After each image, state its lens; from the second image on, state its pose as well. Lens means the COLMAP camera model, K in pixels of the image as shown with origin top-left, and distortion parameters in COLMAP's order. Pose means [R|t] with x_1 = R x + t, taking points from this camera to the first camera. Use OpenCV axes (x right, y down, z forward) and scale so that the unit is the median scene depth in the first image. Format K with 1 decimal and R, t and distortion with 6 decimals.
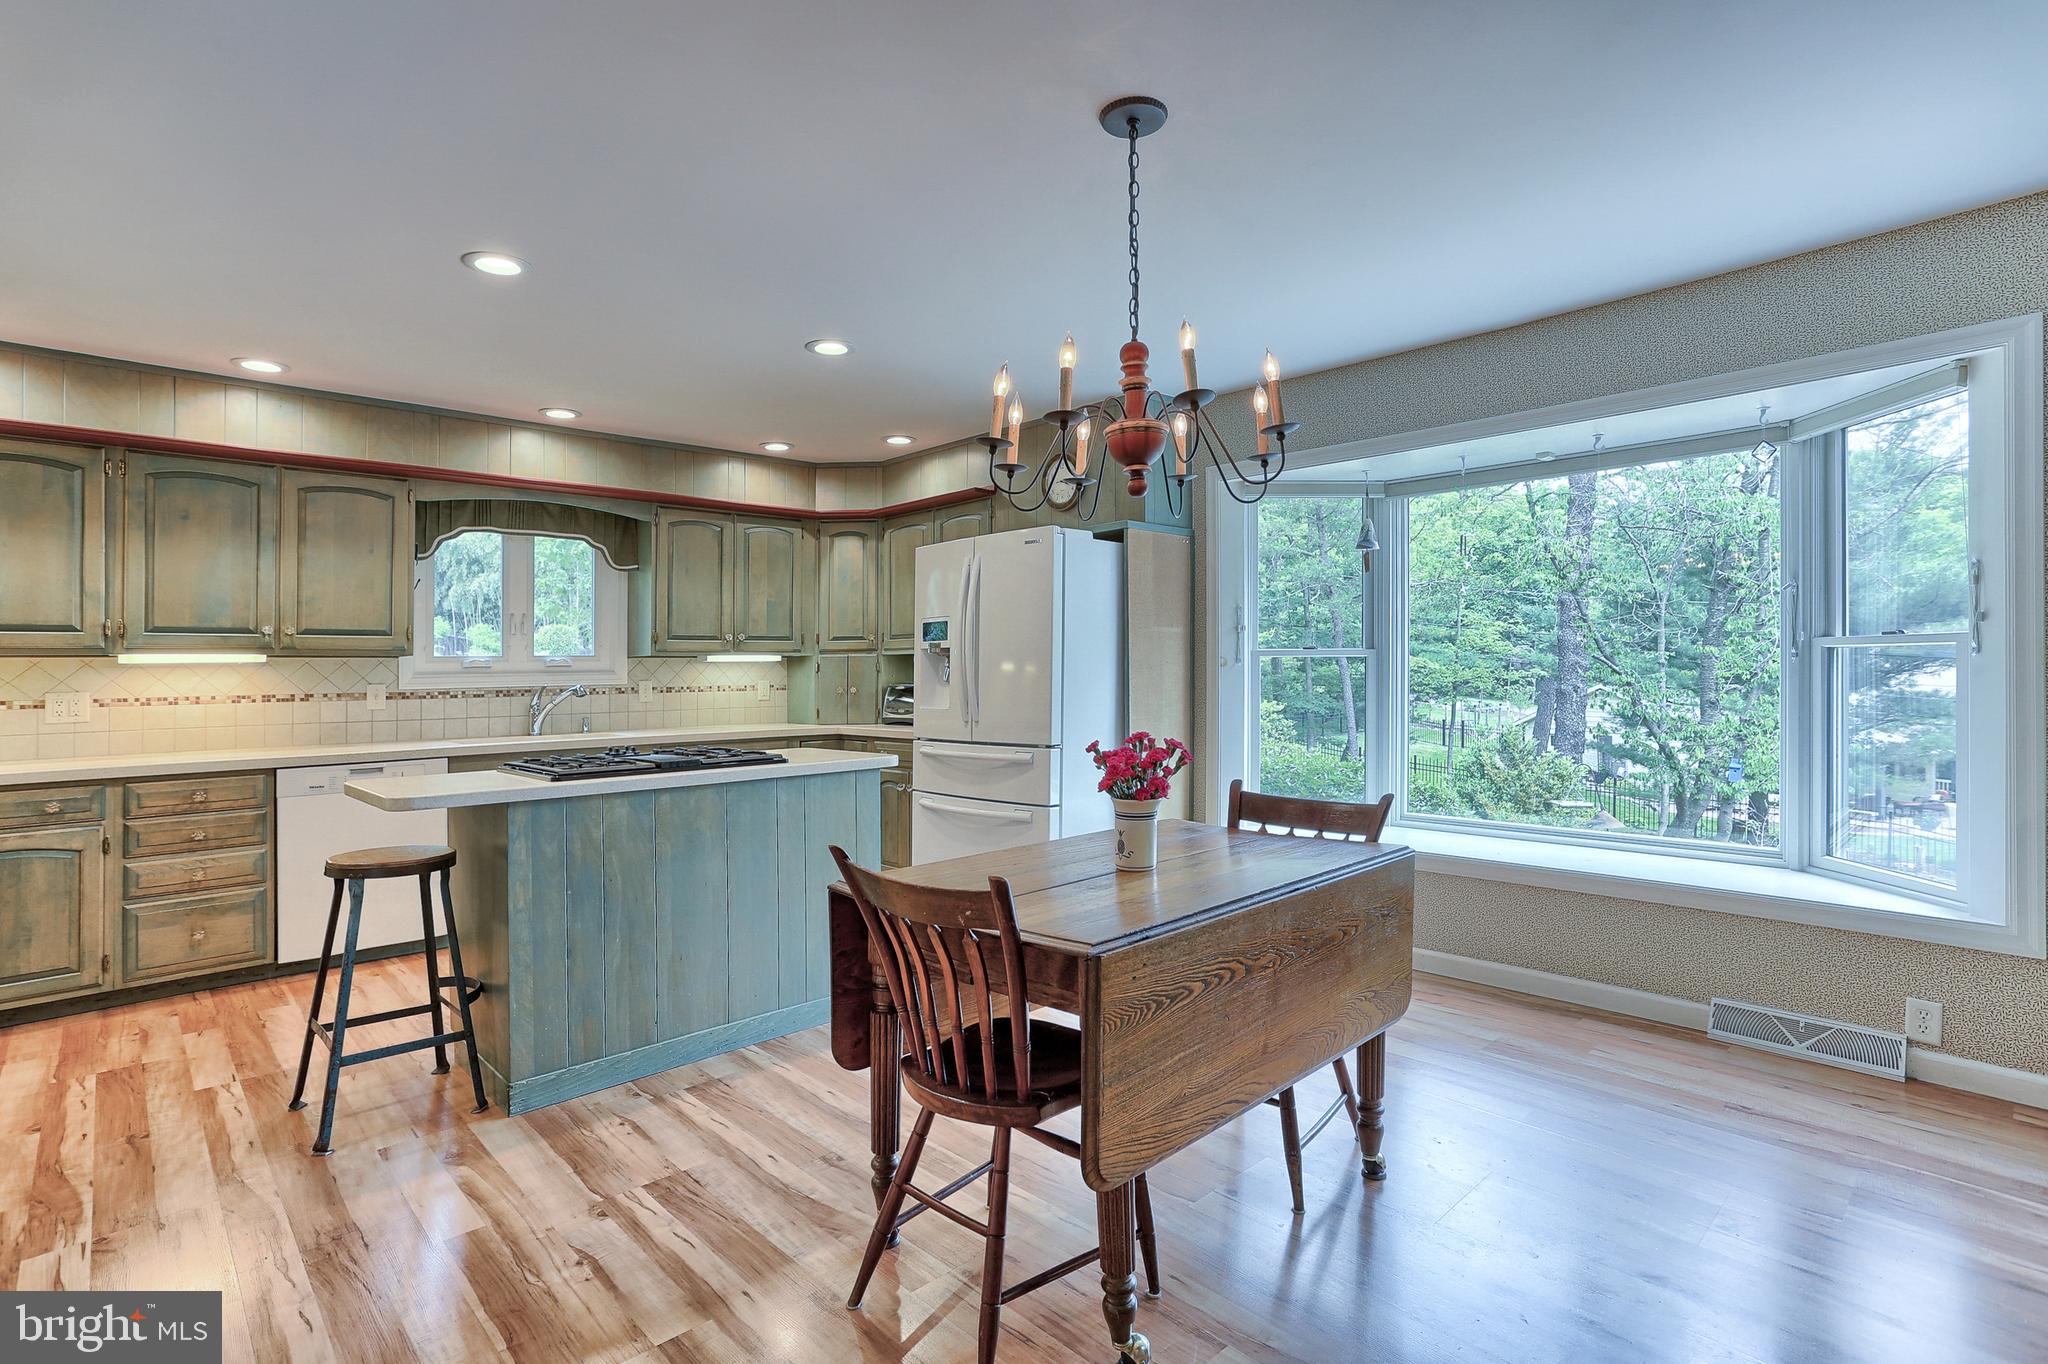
lens RADIAL K [[1000.4, 0, 1027.6], [0, 1000.4, 652.7], [0, 0, 1]] dist [0.011466, 0.000606]
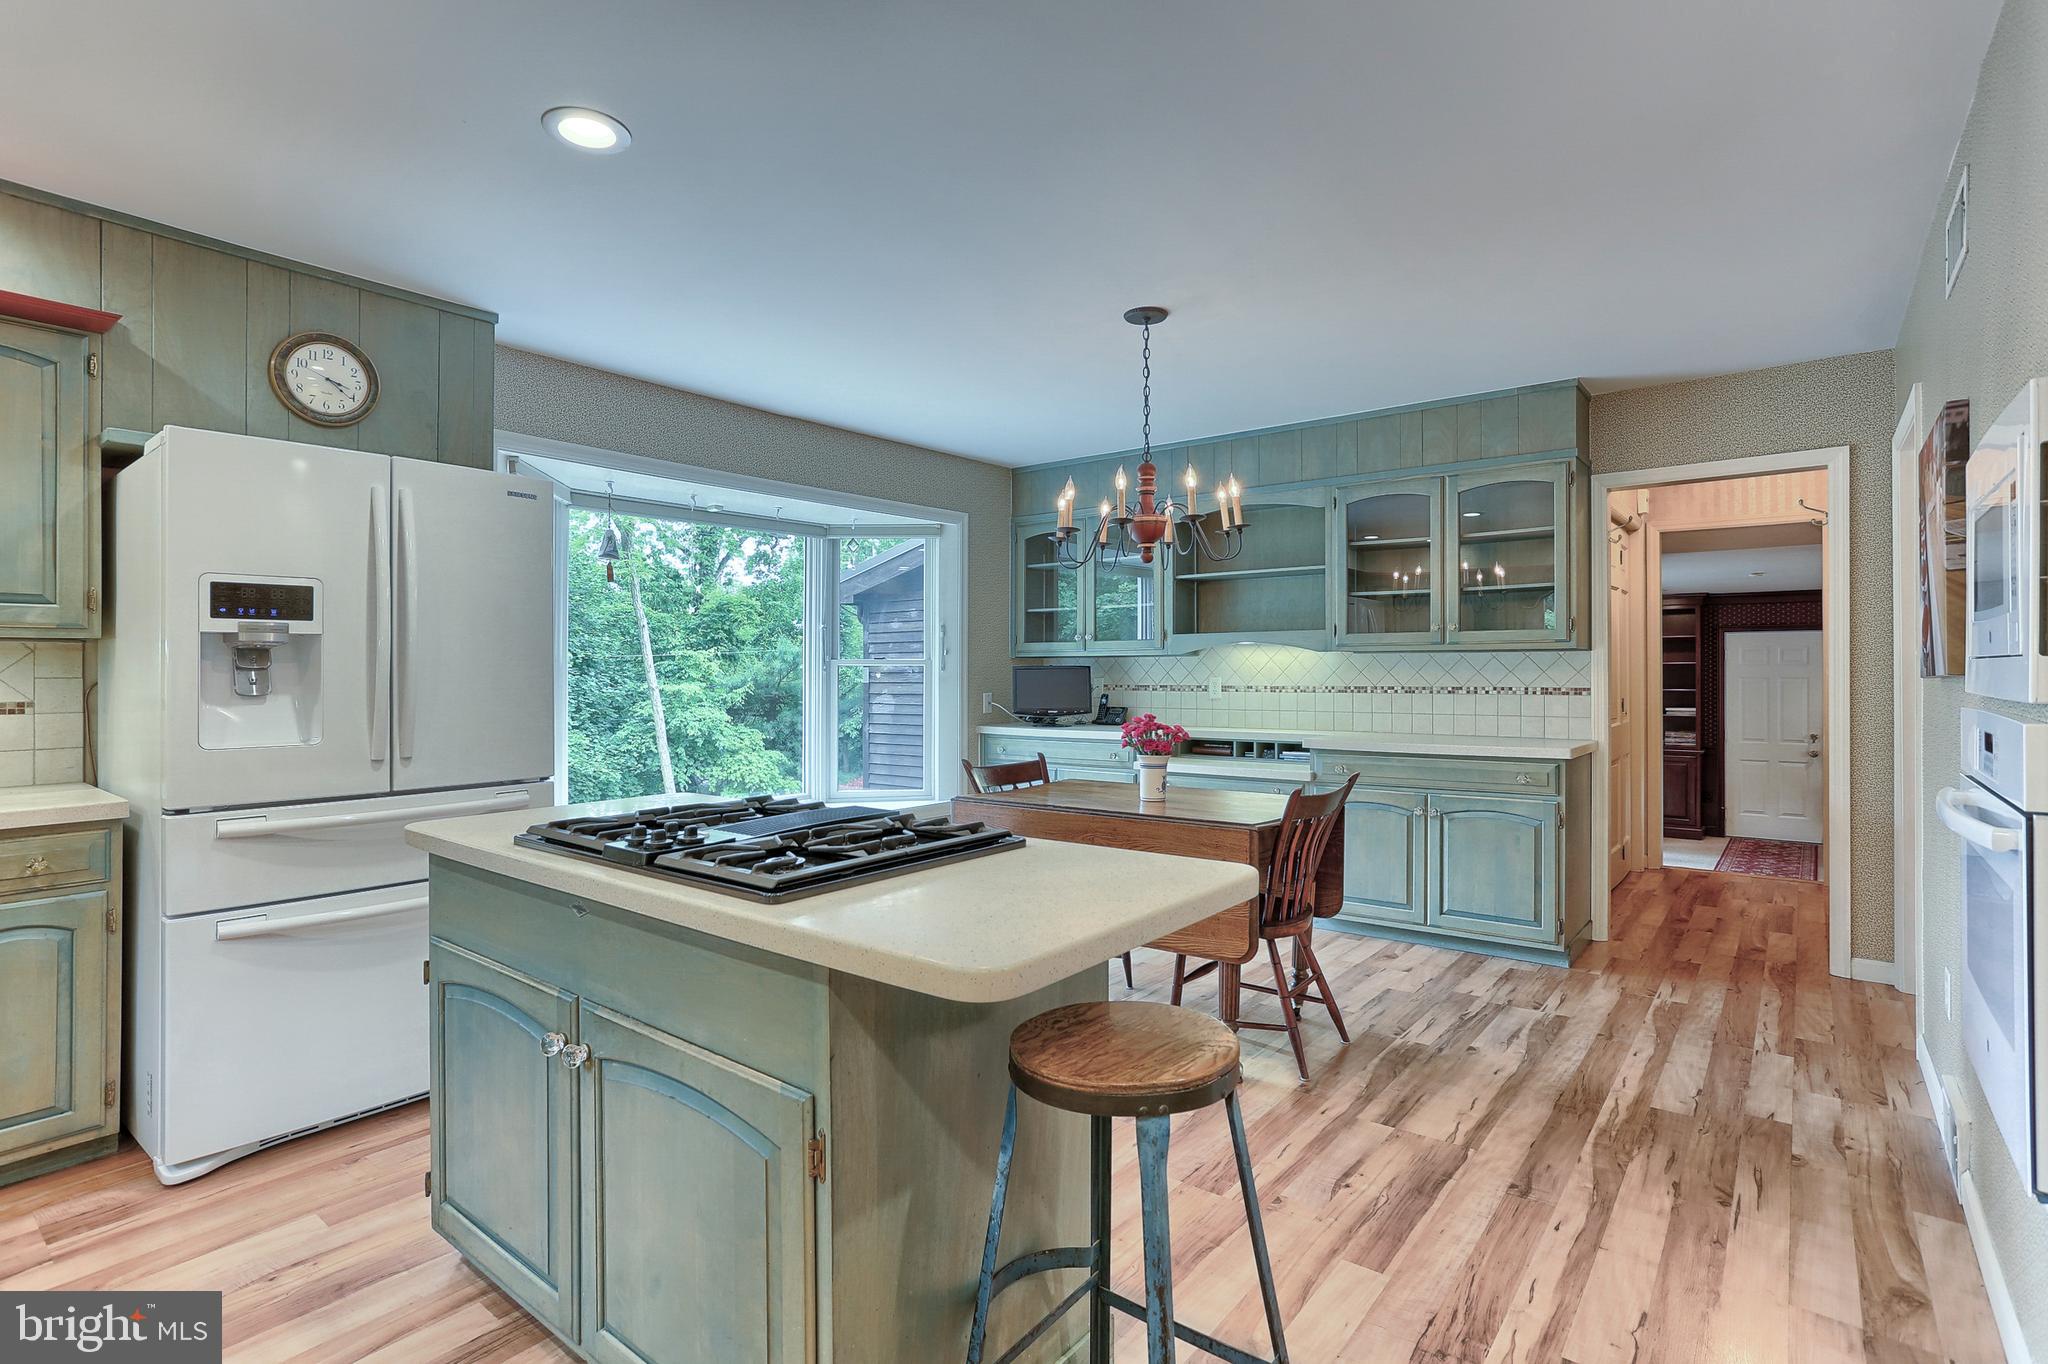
lens RADIAL K [[1004.7, 0, 1020.1], [0, 1004.7, 669.8], [0, 0, 1]] dist [-0.028219, 0.021024]
pose [[-0.147691, 0.017083, 0.988886, -0.685569], [-0.009783, 0.999777, -0.018732, 0.020671], [-0.988985, -0.012441, -0.147491, 0.695851]]
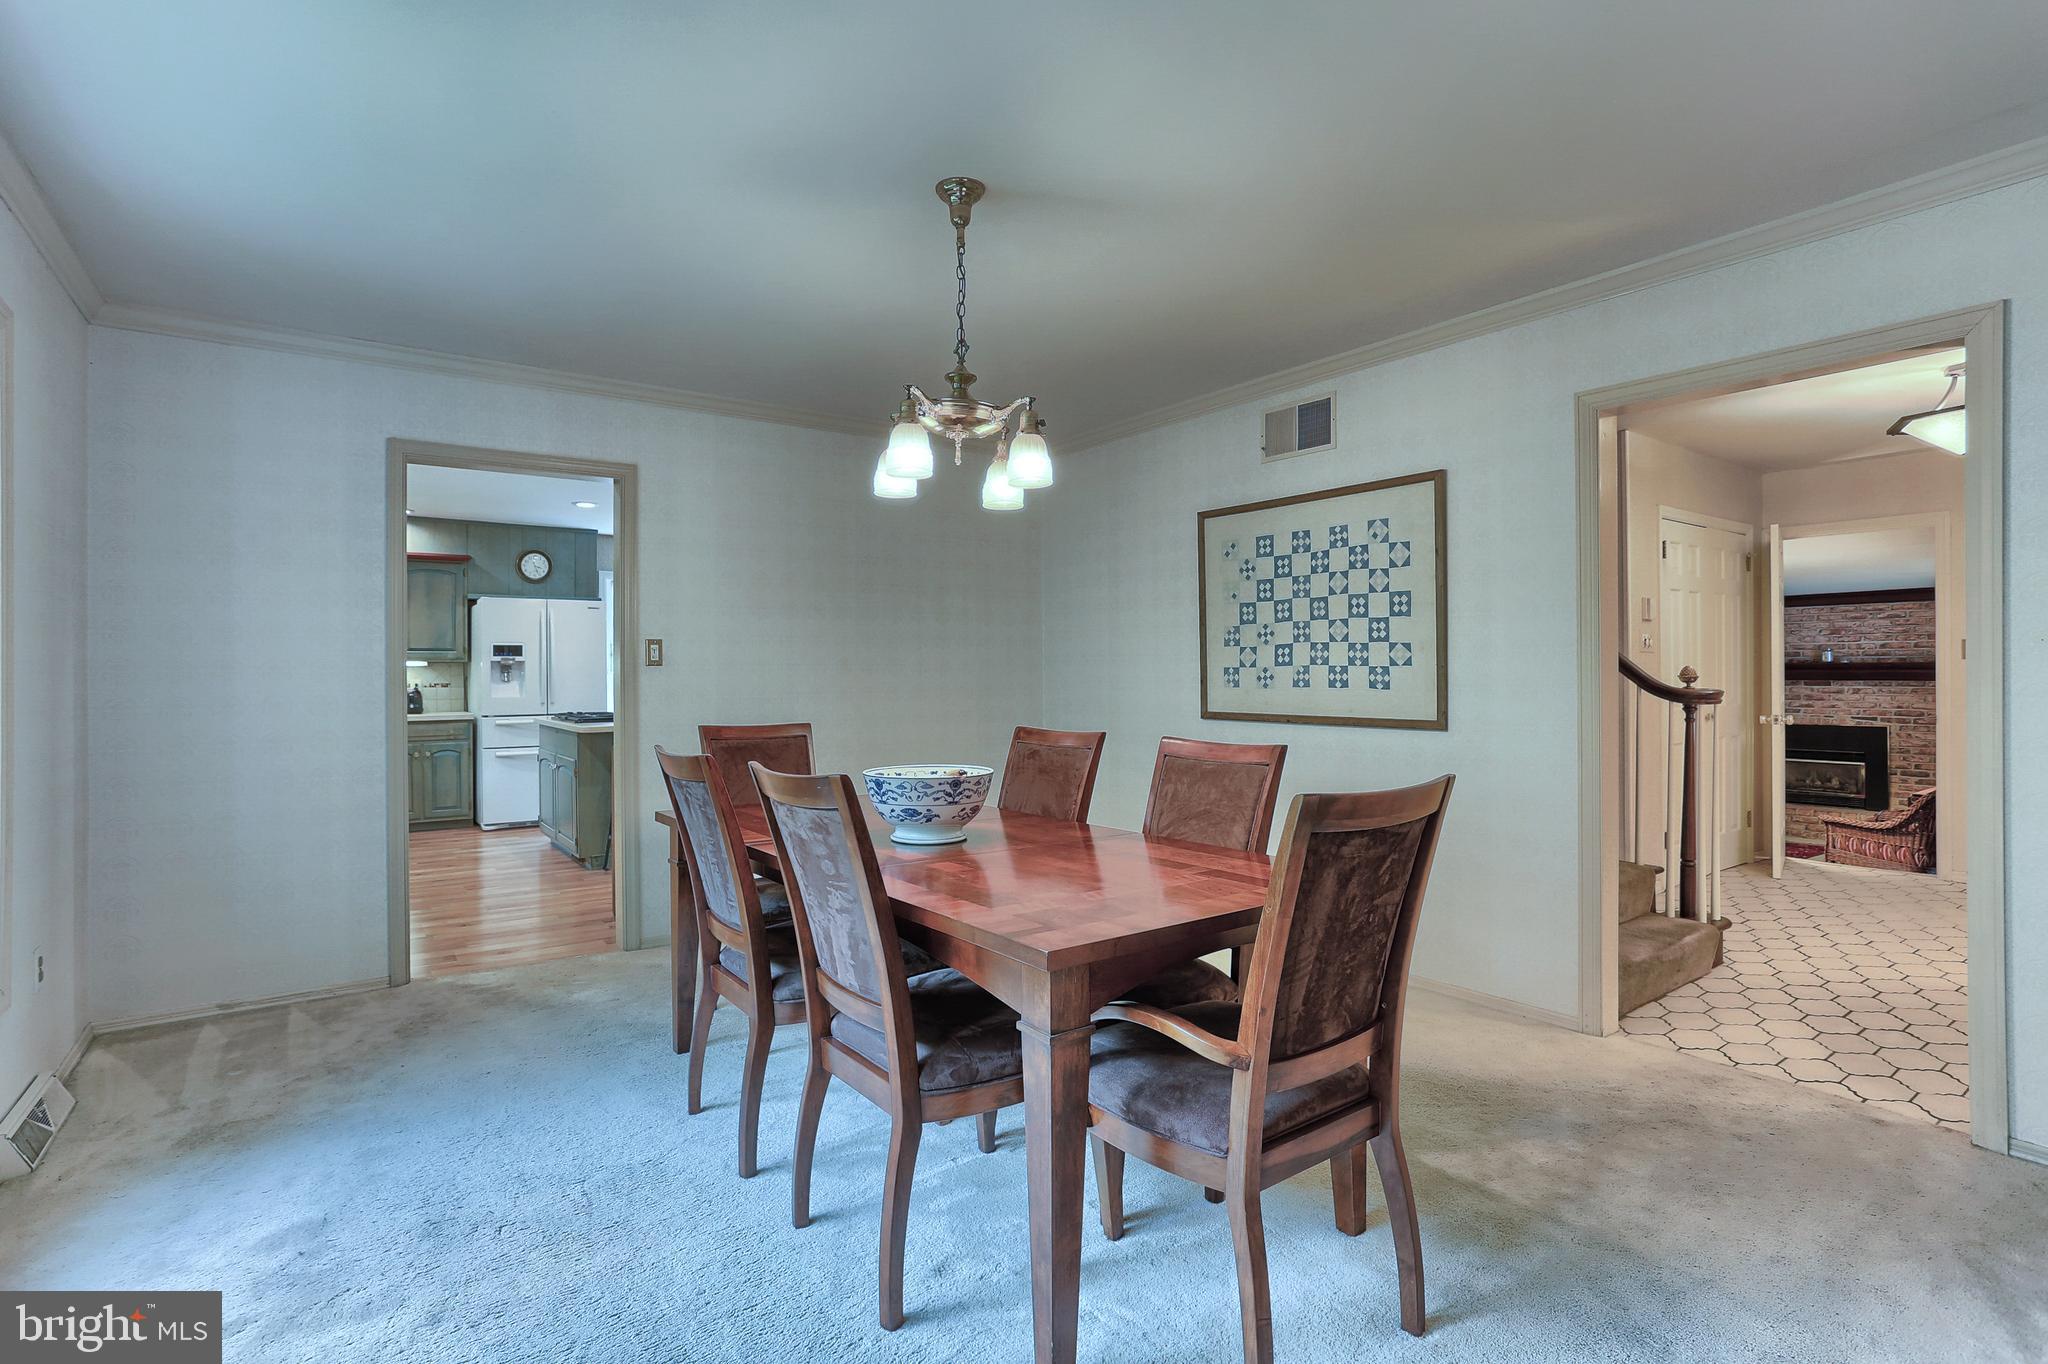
lens RADIAL K [[990.3, 0, 1024.0], [0, 990.3, 682.0], [0, 0, 1]] dist [-0.001379, 0.000210]
pose [[0.127040, 0.009182, 0.991855, -1.645123], [-0.011725, 0.999901, -0.007754, 0.033779], [-0.991828, -0.010645, 0.127135, -0.059262]]
